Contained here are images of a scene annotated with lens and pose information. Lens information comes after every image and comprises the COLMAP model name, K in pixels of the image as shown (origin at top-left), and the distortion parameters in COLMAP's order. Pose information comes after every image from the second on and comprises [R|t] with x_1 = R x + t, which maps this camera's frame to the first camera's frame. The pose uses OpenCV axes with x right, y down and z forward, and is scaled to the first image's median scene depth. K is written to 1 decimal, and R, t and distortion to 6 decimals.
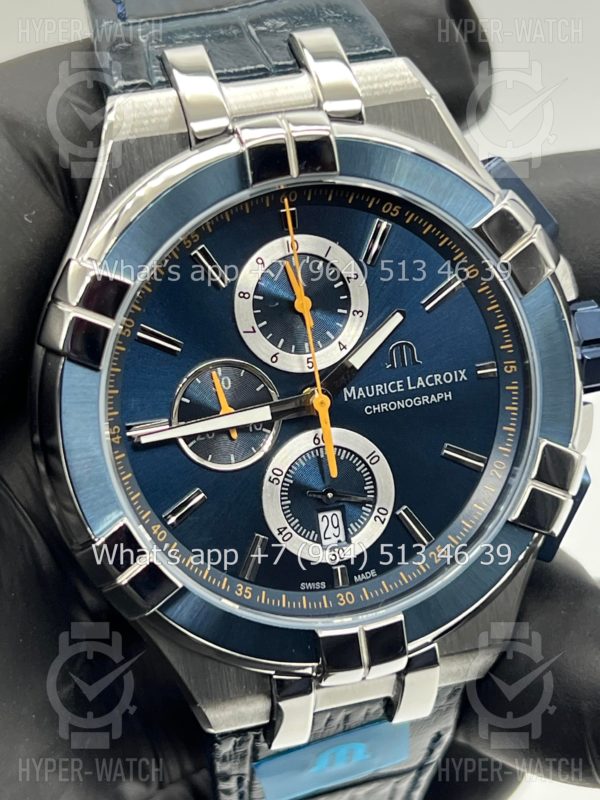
lens RADIAL K [[1790.4, 0, 284.9], [0, 1790.4, 402.7], [0, 0, 1]] dist [0.222712, 0.000000]
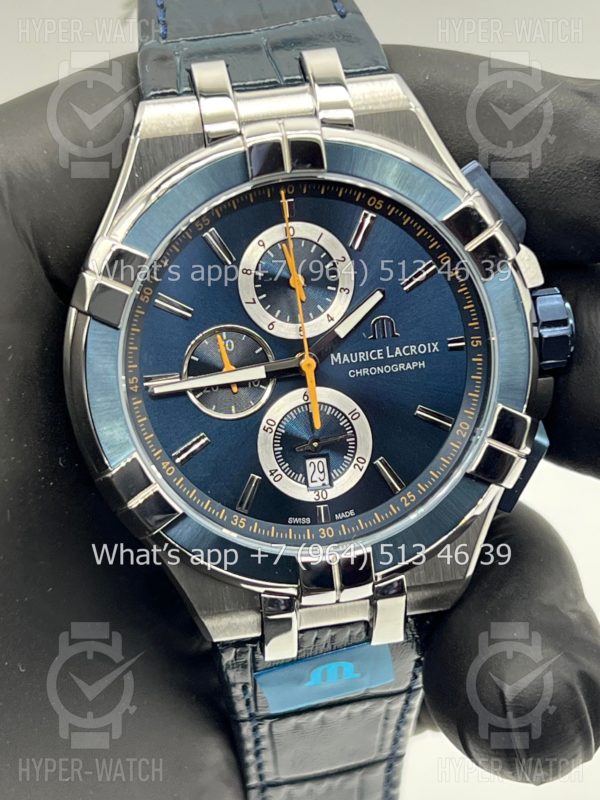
lens RADIAL K [[1790.4, 0, 294.8], [0, 1790.4, 415.1], [0, 0, 1]] dist [0.222712, 0.000000]
pose [[0.993189, 0.039789, -0.109512, 0.140254], [-0.040518, 0.999169, -0.004443, 0.038348], [0.109244, 0.008850, 0.993976, -0.173866]]
